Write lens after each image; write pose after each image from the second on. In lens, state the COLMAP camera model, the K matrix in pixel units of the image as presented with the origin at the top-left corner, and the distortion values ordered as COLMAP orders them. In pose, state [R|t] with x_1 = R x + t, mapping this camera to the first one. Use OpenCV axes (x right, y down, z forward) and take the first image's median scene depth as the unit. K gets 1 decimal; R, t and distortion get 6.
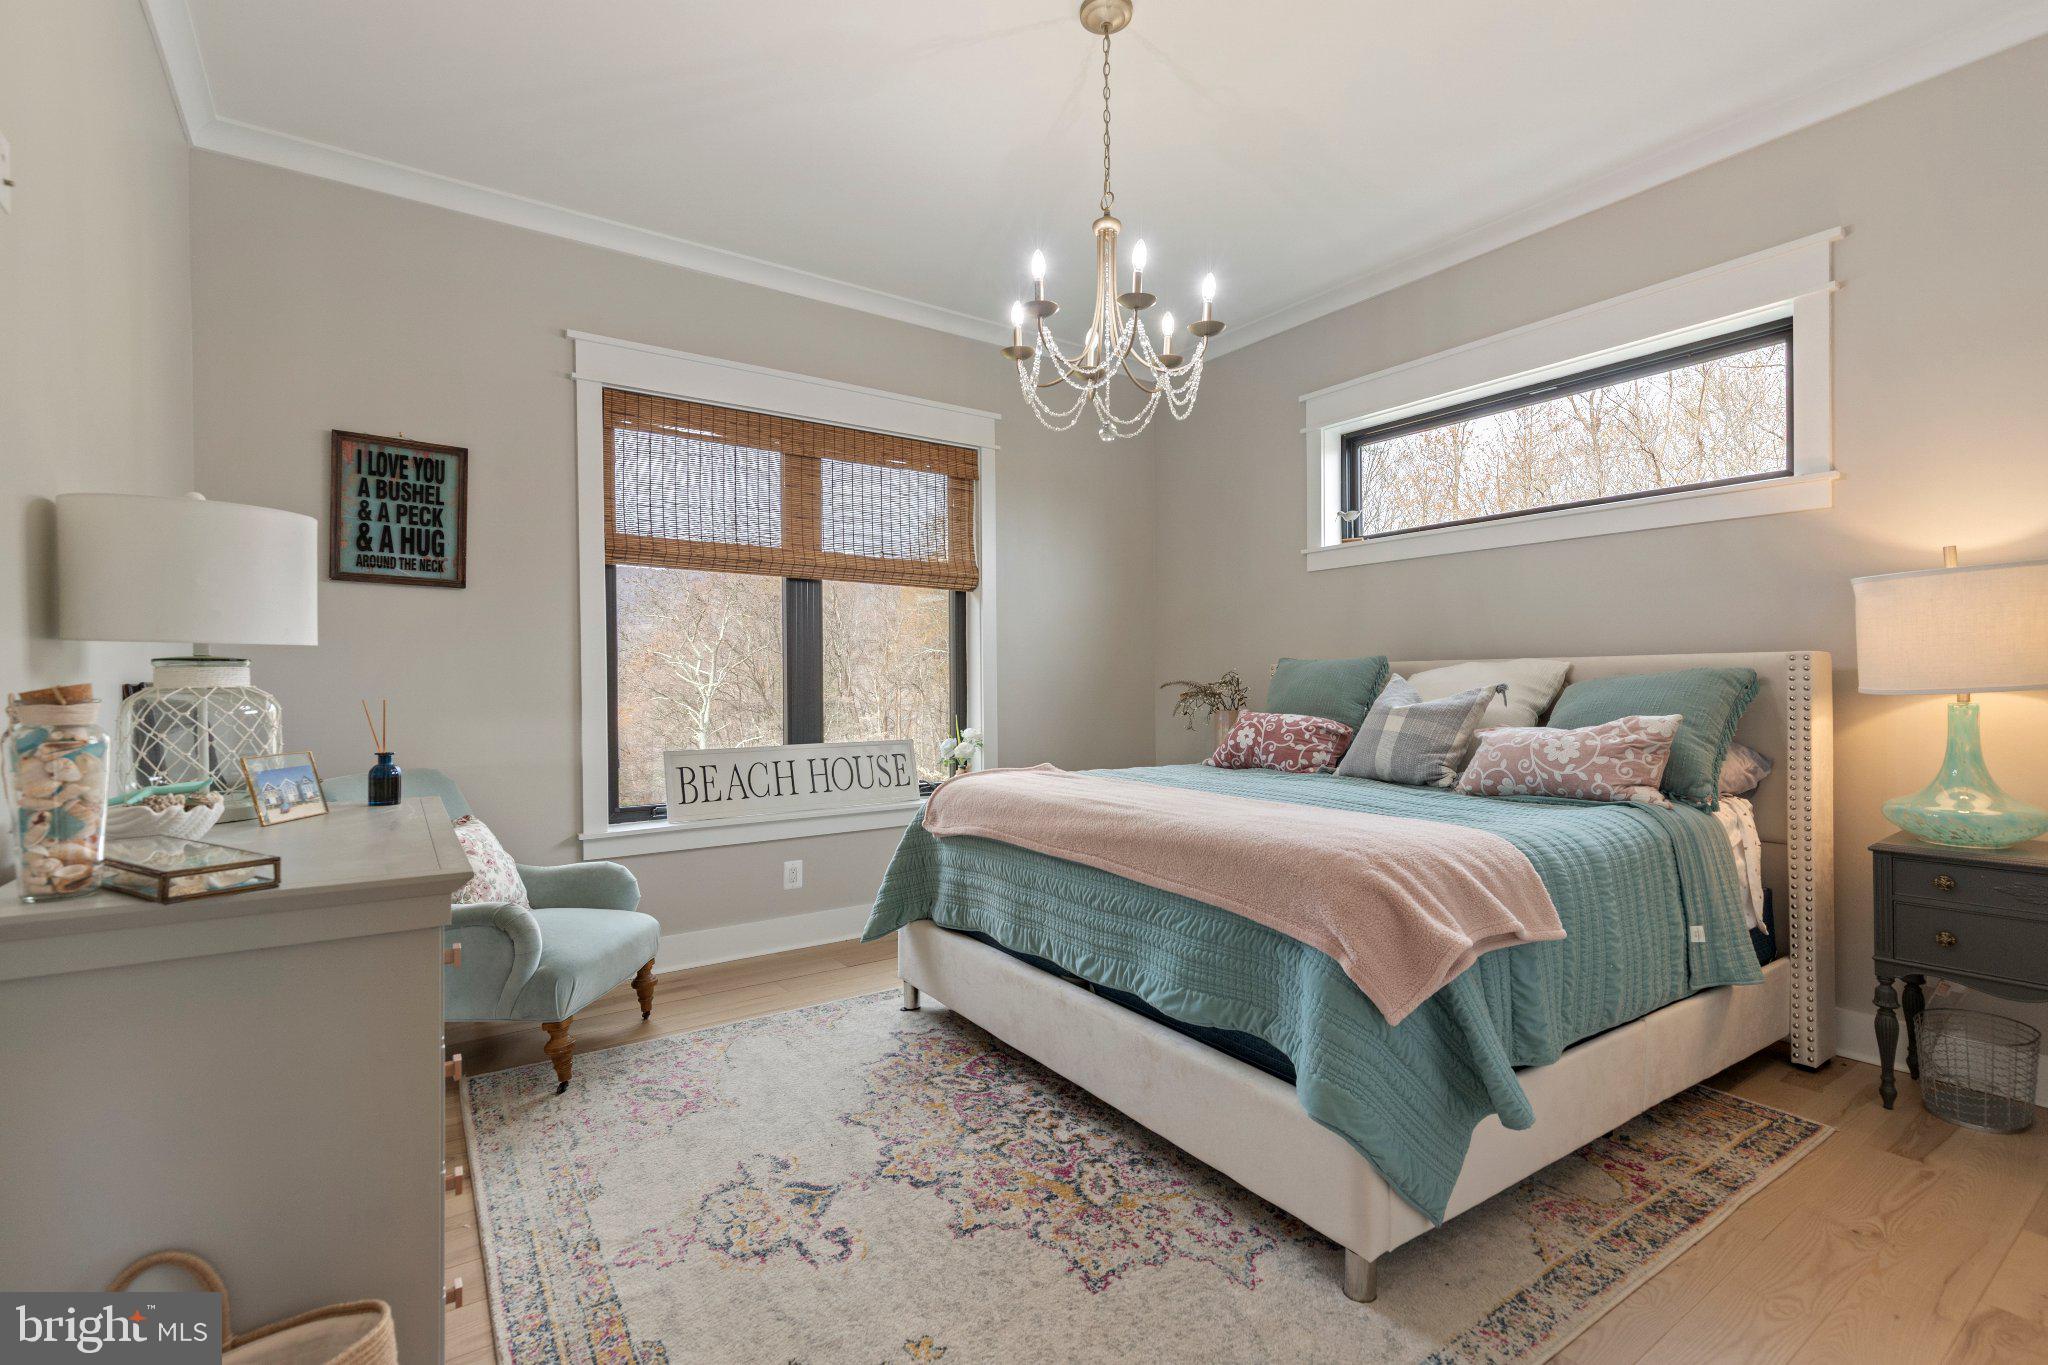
lens RADIAL K [[930.7, 0, 1010.4], [0, 930.7, 685.0], [0, 0, 1]] dist [0.010786, -0.000230]
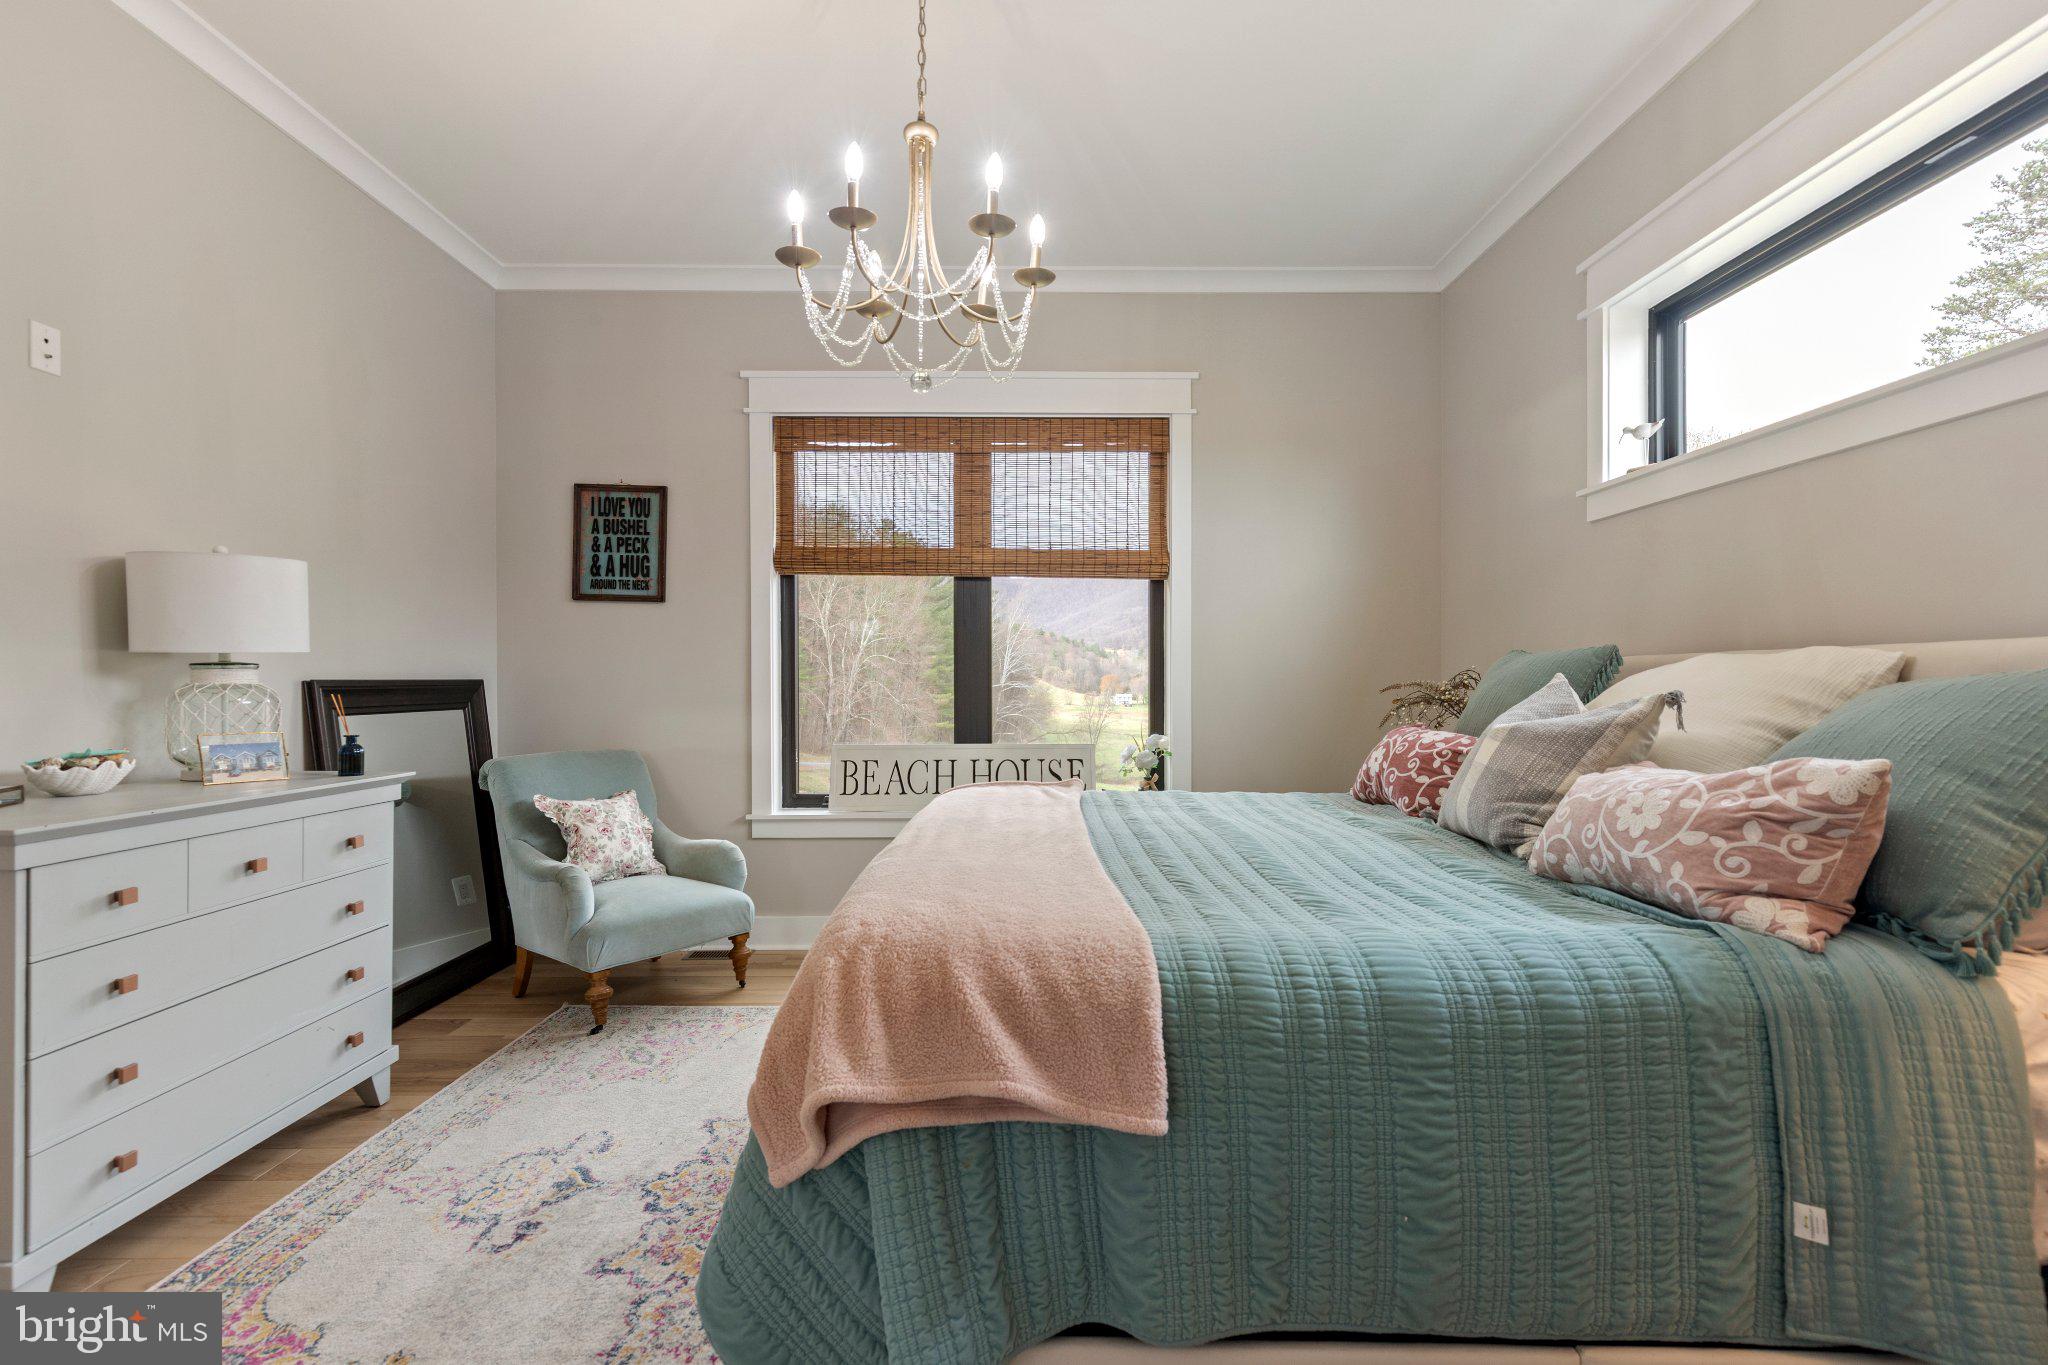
lens RADIAL K [[930.7, 0, 1024.3], [0, 930.7, 686.0], [0, 0, 1]] dist [0.010786, -0.000230]
pose [[0.823505, 0.008011, -0.567252, 0.484963], [-0.006214, 0.999968, 0.005101, -0.004519], [0.567275, -0.000675, 0.823528, 0.274650]]
